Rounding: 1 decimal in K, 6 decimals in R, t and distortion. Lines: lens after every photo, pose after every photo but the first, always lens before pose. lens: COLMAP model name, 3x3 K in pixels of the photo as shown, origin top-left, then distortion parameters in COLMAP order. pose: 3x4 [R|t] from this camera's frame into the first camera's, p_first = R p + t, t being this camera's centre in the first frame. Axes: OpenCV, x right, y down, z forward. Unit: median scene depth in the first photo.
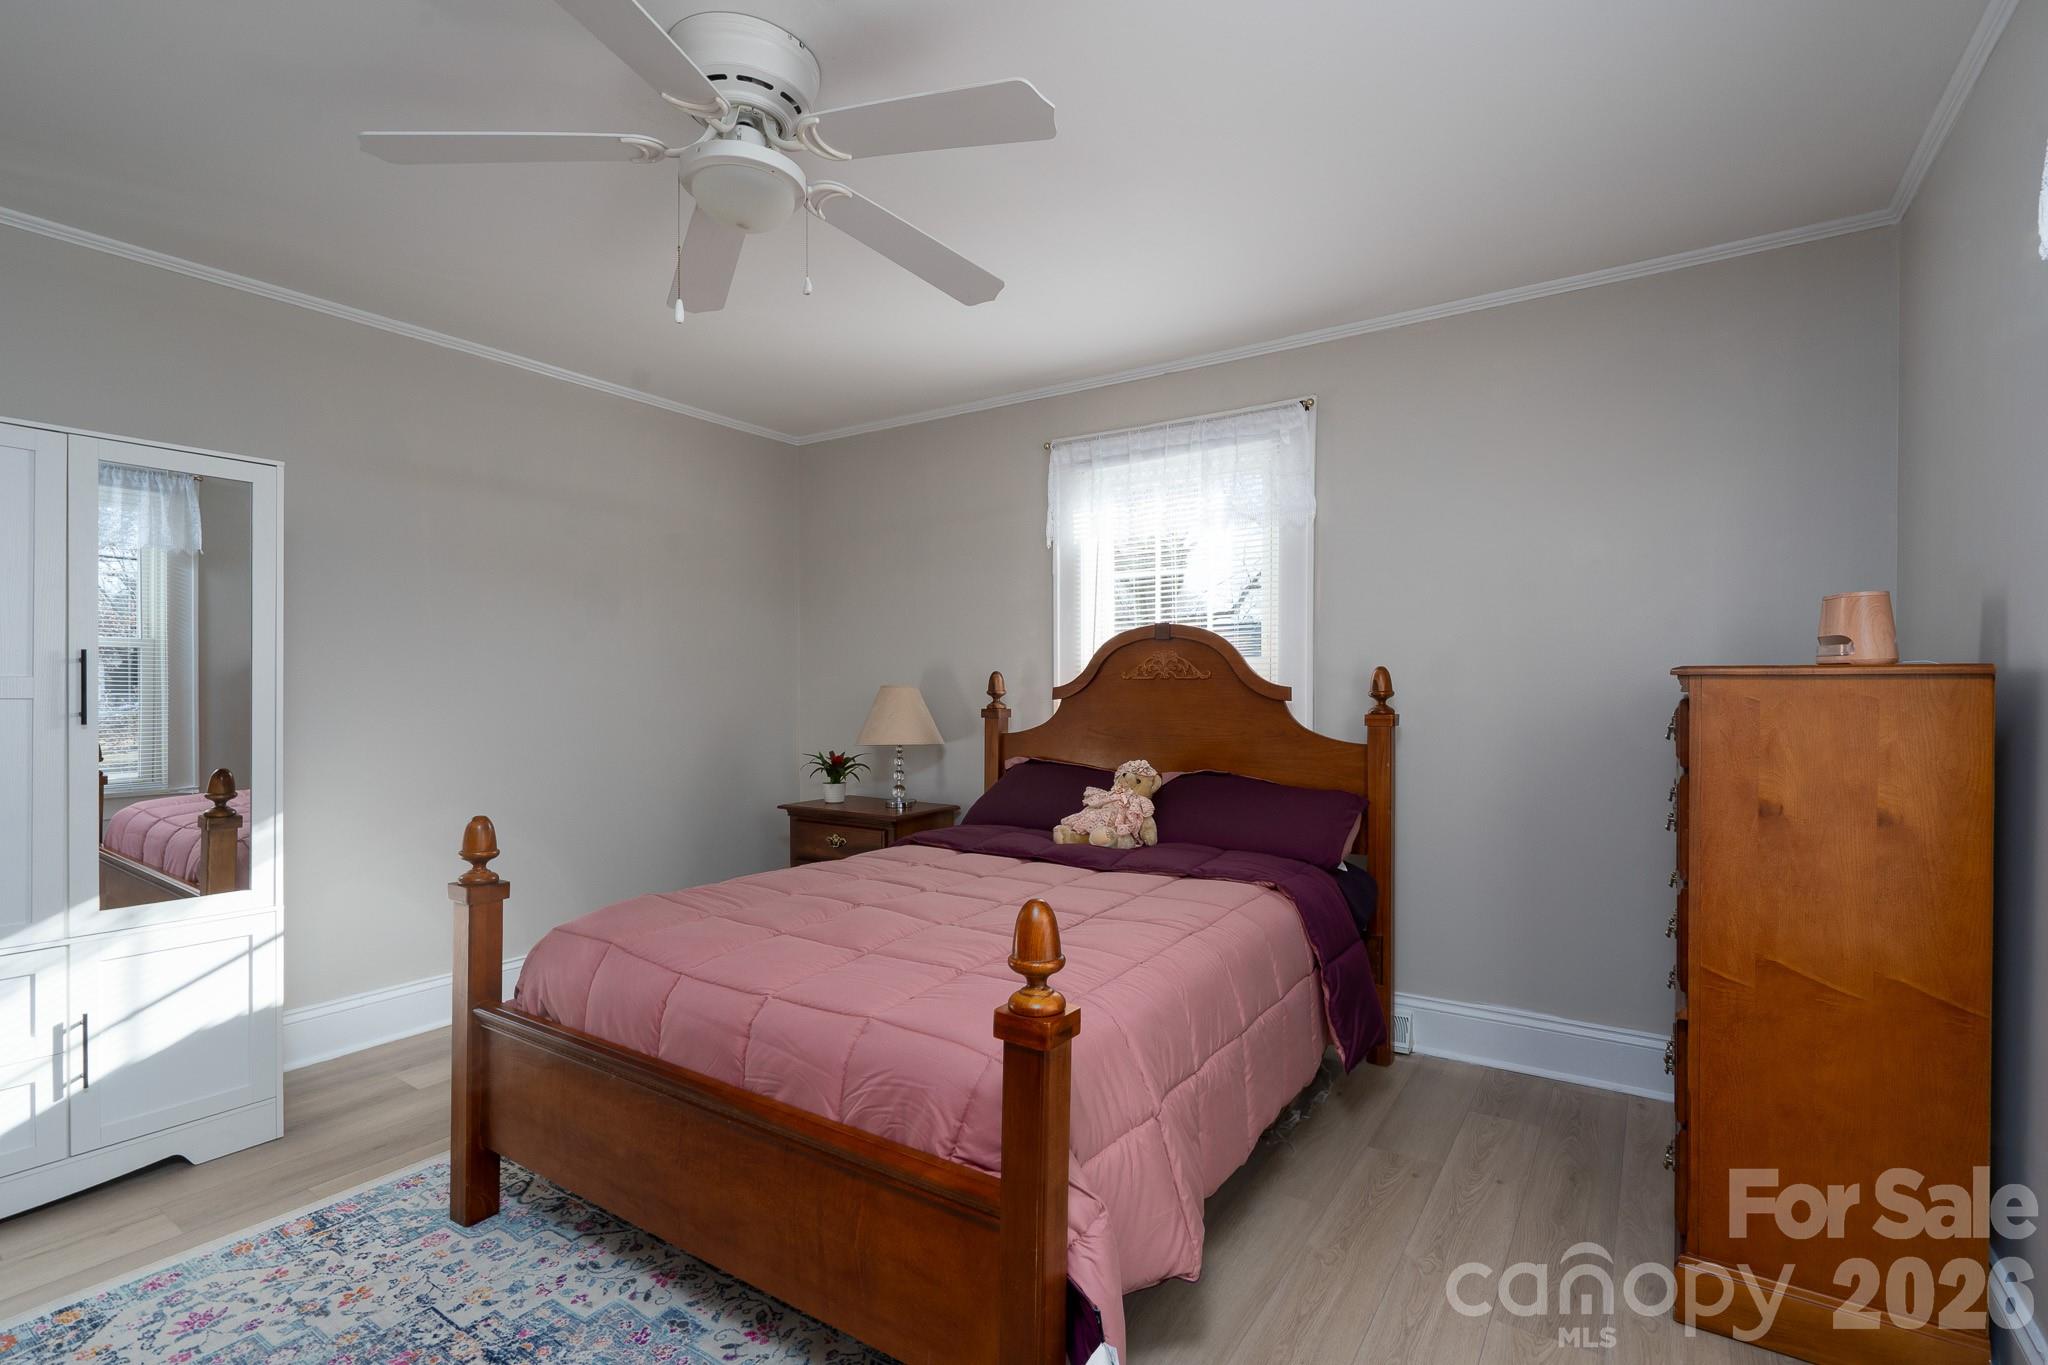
lens RADIAL K [[969.9, 0, 1024.0], [0, 969.9, 682.5], [0, 0, 1]] dist [-0.002096, -0.000060]
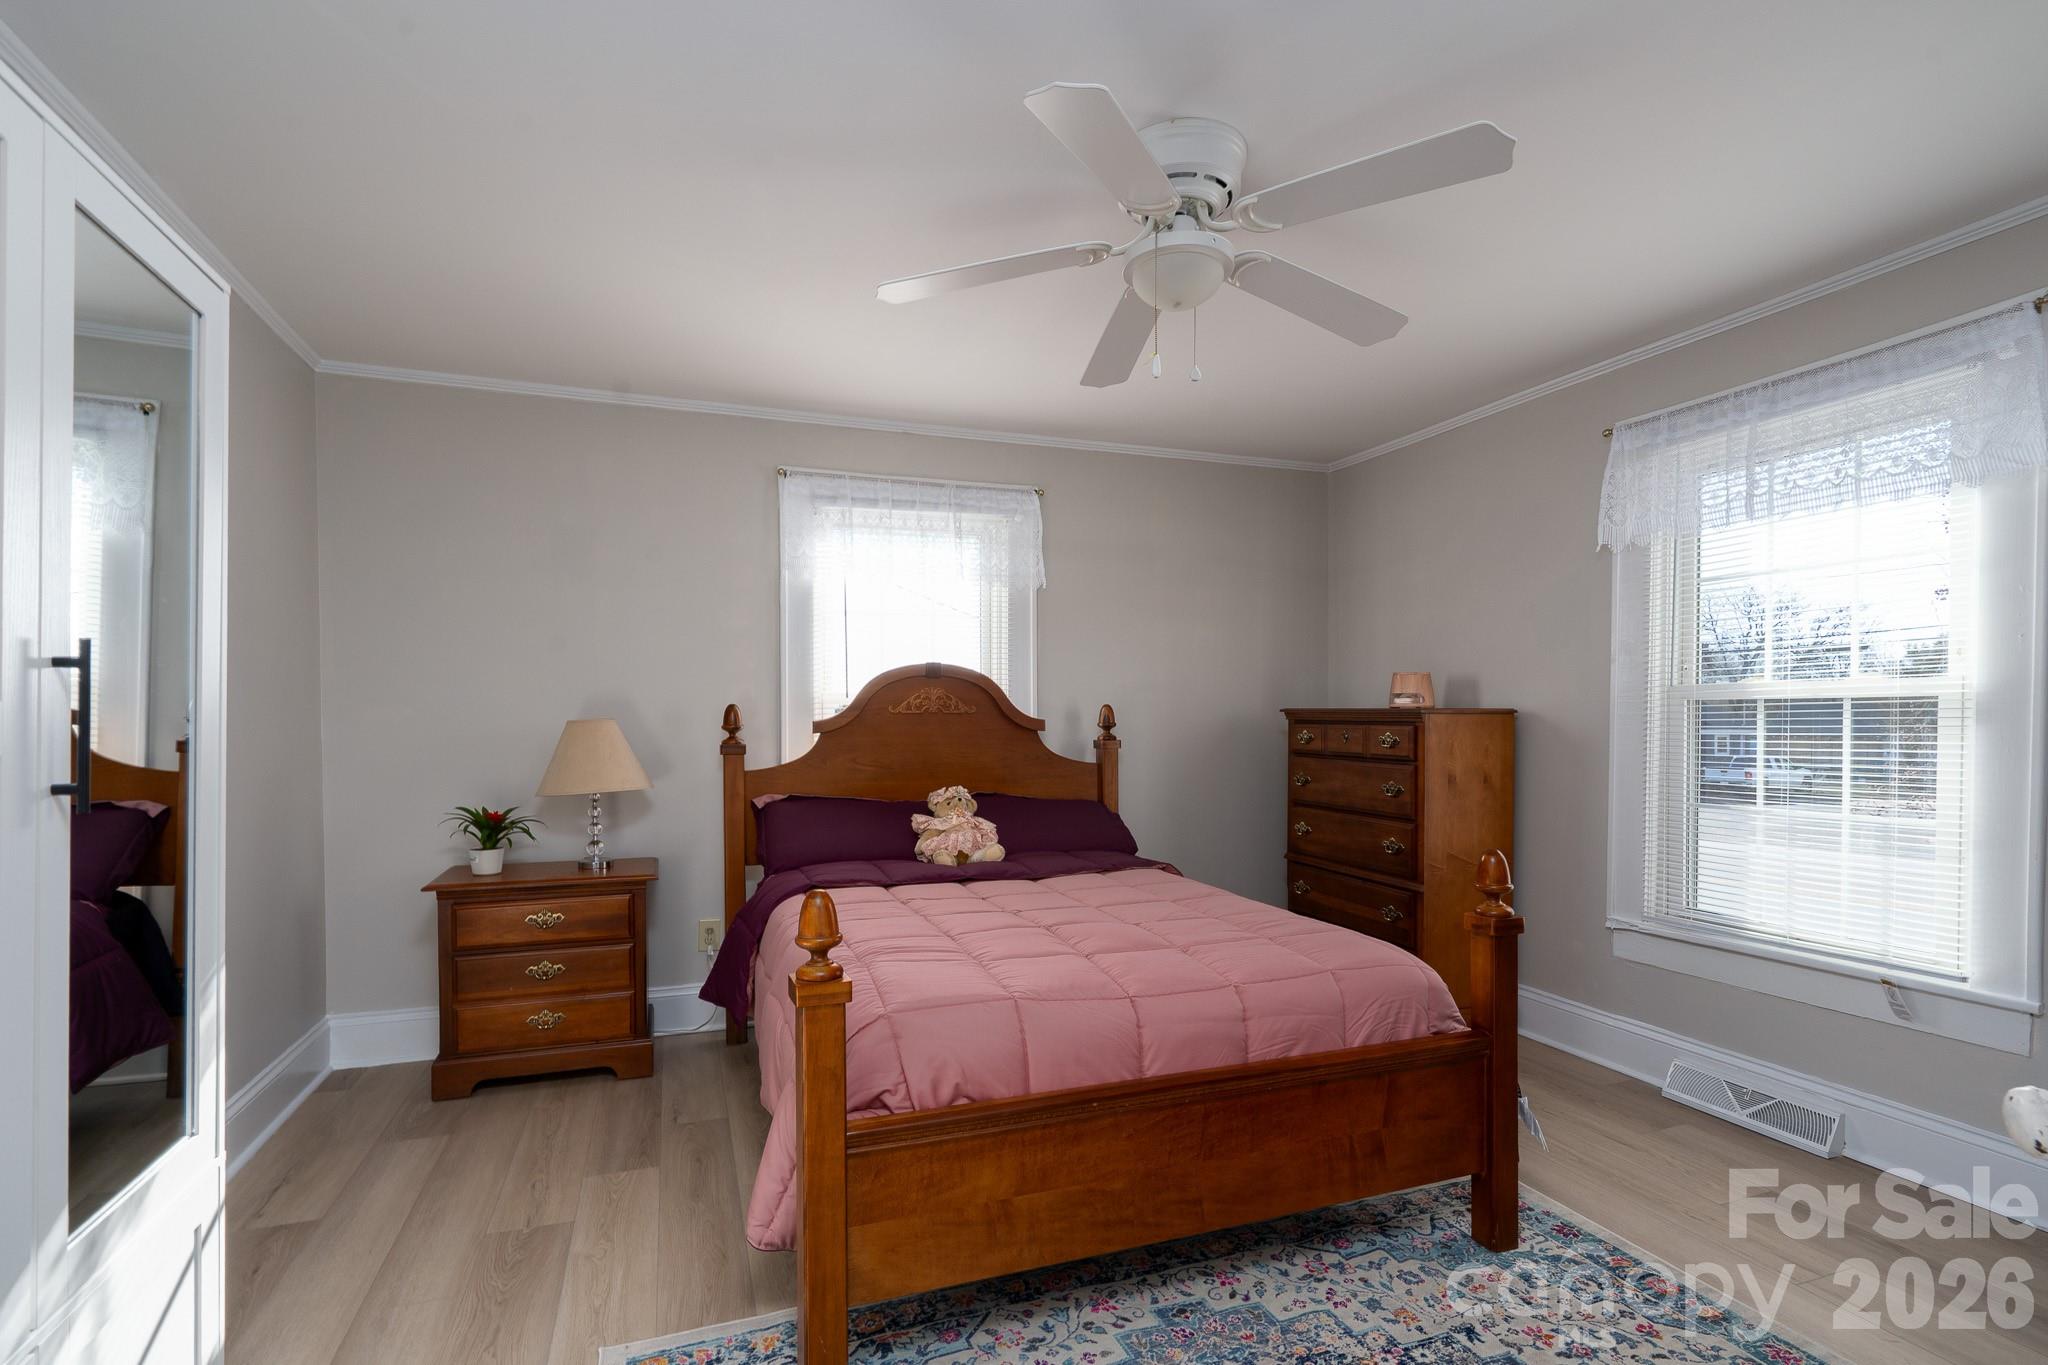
lens RADIAL K [[965.3, 0, 1030.0], [0, 965.3, 721.5], [0, 0, 1]] dist [-0.005765, -0.000029]
pose [[0.587816, -0.002444, 0.808991, -0.716135], [-0.000386, 0.999994, 0.003301, 0.002270], [-0.808995, -0.002253, 0.587812, 0.277060]]
